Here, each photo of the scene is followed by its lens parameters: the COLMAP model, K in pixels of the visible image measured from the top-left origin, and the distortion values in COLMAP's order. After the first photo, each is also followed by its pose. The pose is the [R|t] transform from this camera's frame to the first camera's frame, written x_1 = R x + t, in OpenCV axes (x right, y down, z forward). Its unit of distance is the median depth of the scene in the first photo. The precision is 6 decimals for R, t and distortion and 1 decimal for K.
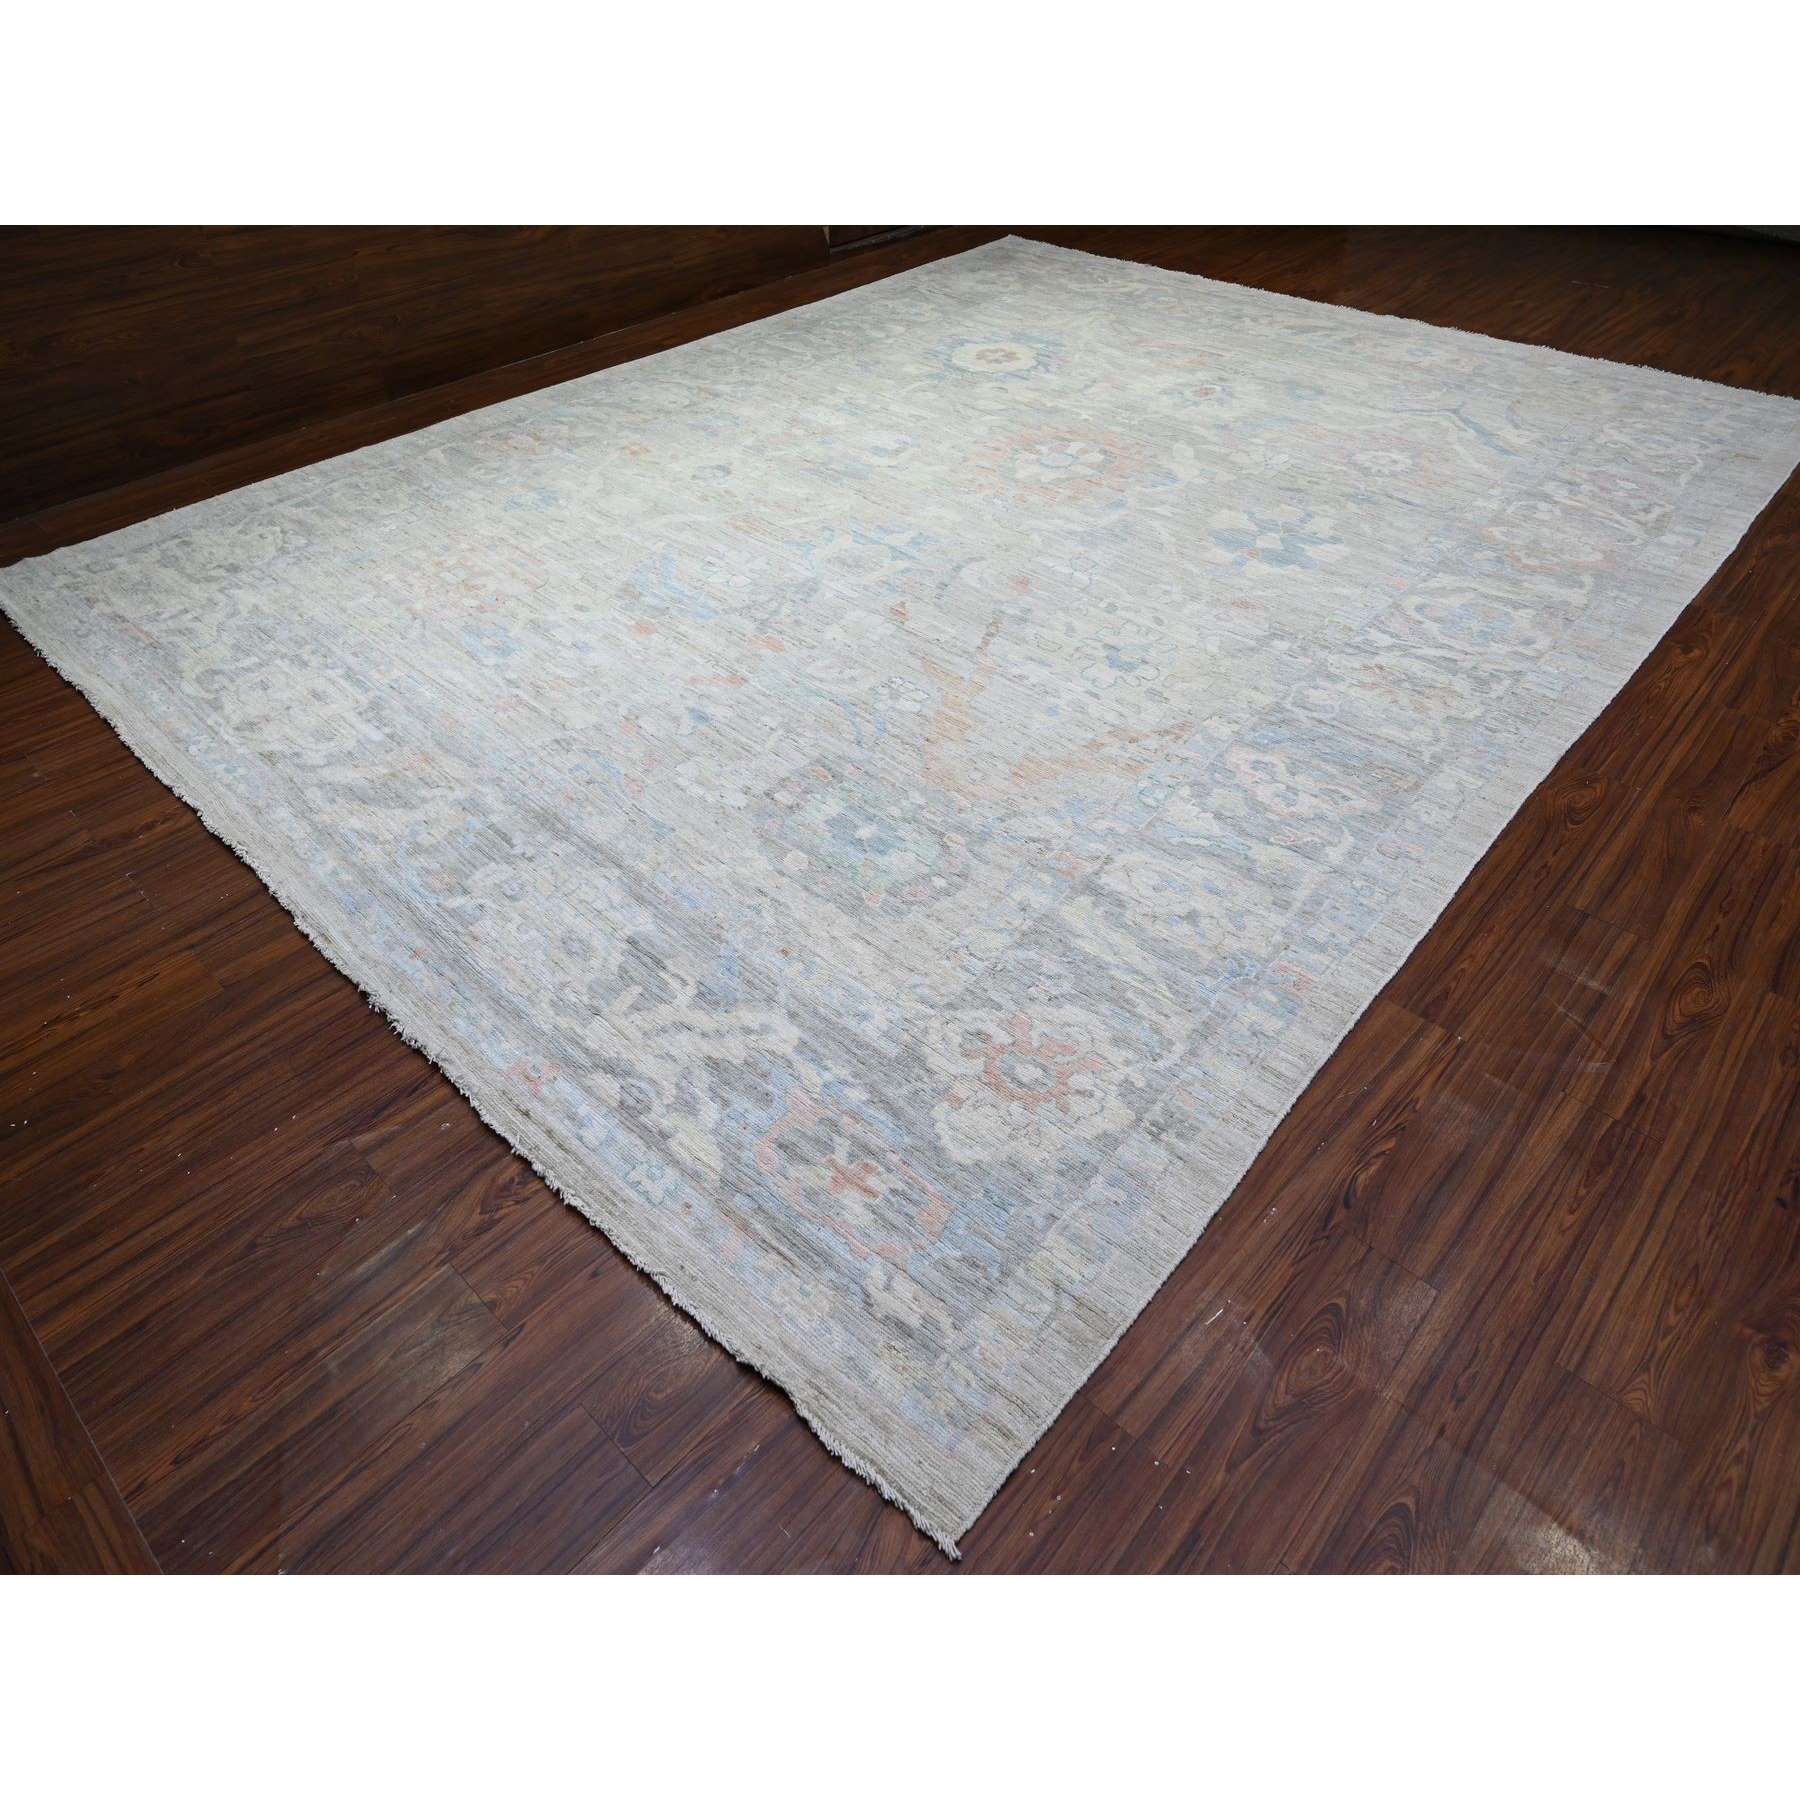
lens RADIAL K [[1141.4, 0, 900.0], [0, 1141.4, 900.0], [0, 0, 1]] dist [-0.007887, 0.000451]
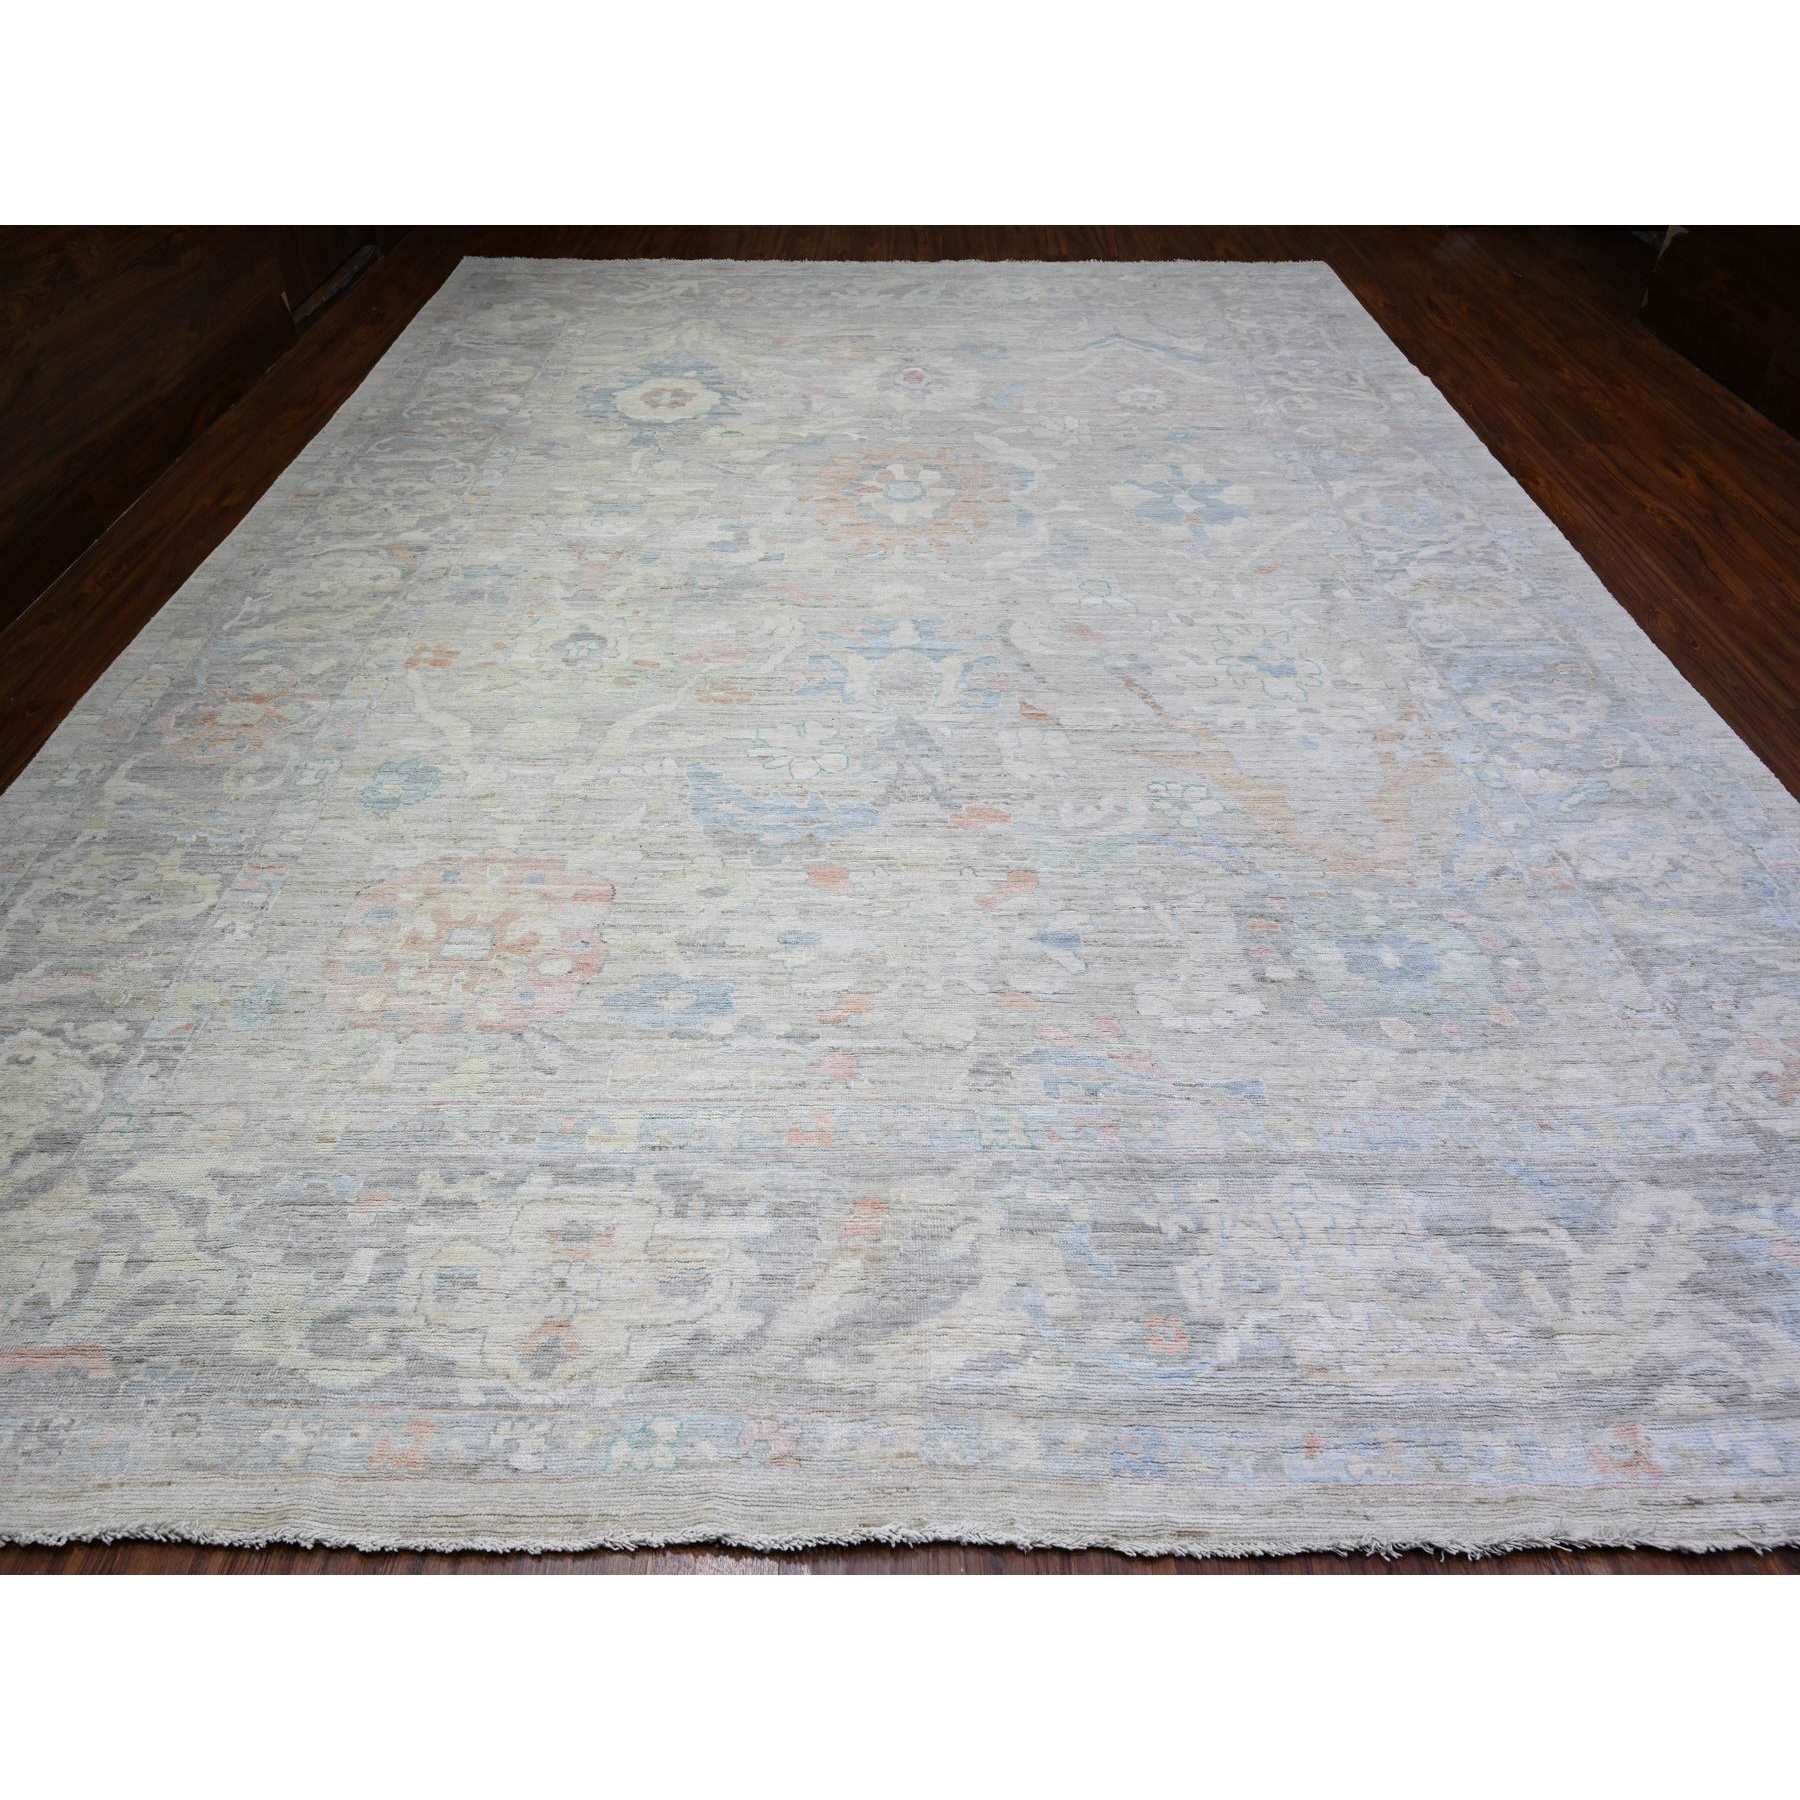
lens RADIAL K [[1141.4, 0, 900.0], [0, 1141.4, 900.0], [0, 0, 1]] dist [-0.007887, 0.000451]
pose [[0.723198, -0.471741, 0.504426, -0.510640], [0.457018, 0.874472, 0.162580, -0.292590], [-0.517803, 0.112954, 0.848010, 0.345165]]
